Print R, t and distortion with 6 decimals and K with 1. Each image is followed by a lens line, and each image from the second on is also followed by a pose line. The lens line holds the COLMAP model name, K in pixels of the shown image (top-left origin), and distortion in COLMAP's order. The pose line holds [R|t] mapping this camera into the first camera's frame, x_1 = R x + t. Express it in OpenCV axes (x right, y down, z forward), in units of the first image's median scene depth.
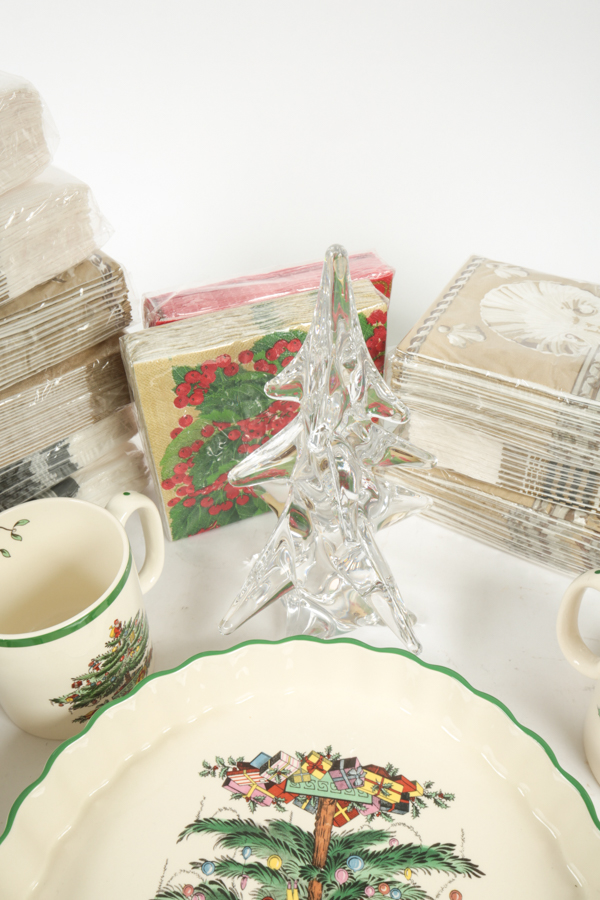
lens RADIAL K [[835.1, 0, 300.8], [0, 835.1, 448.5], [0, 0, 1]] dist [0.029016, 0.000000]
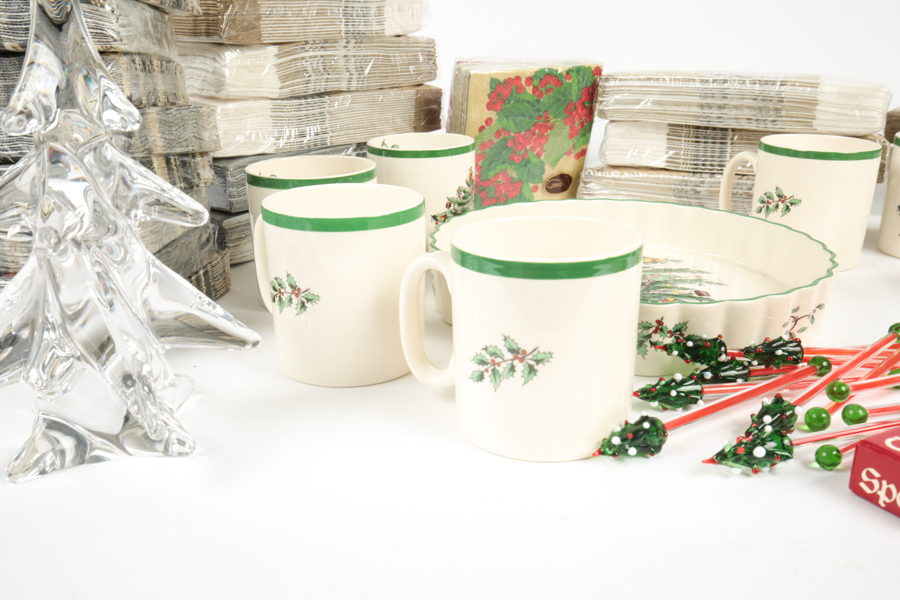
lens RADIAL K [[835.1, 0, 453.8], [0, 835.1, 301.8], [0, 0, 1]] dist [0.029016, 0.000000]
pose [[0.992164, -0.016186, 0.123887, -0.408142], [0.062416, 0.923188, -0.379247, 0.948634], [-0.108233, 0.384008, 0.916964, -0.370430]]
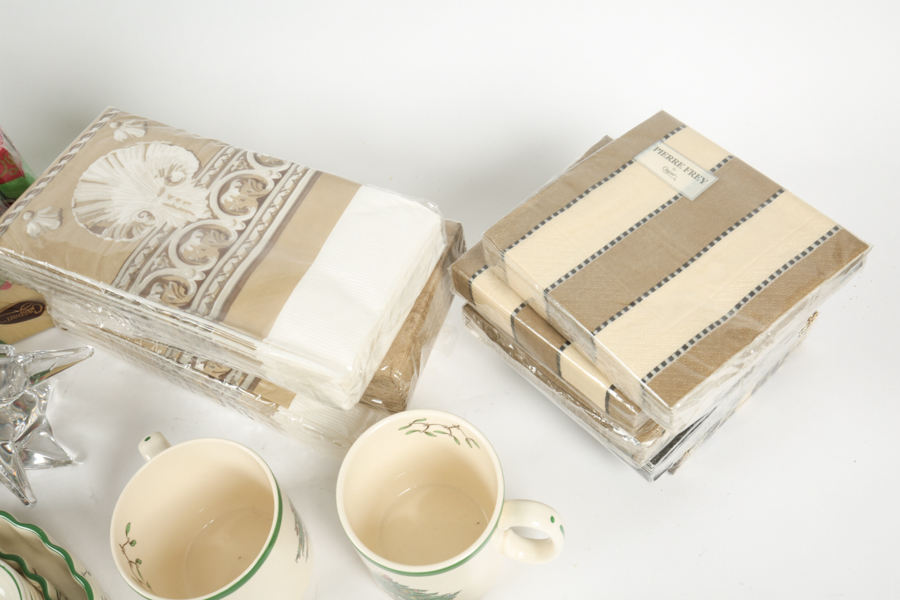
lens RADIAL K [[835.1, 0, 450.0], [0, 835.1, 305.3], [0, 0, 1]] dist [0.029016, 0.000000]
pose [[0.995837, -0.091154, 0.000095, 0.712431], [0.088255, 0.964428, 0.249179, -0.258066], [-0.022806, -0.248134, 0.968457, -0.086685]]
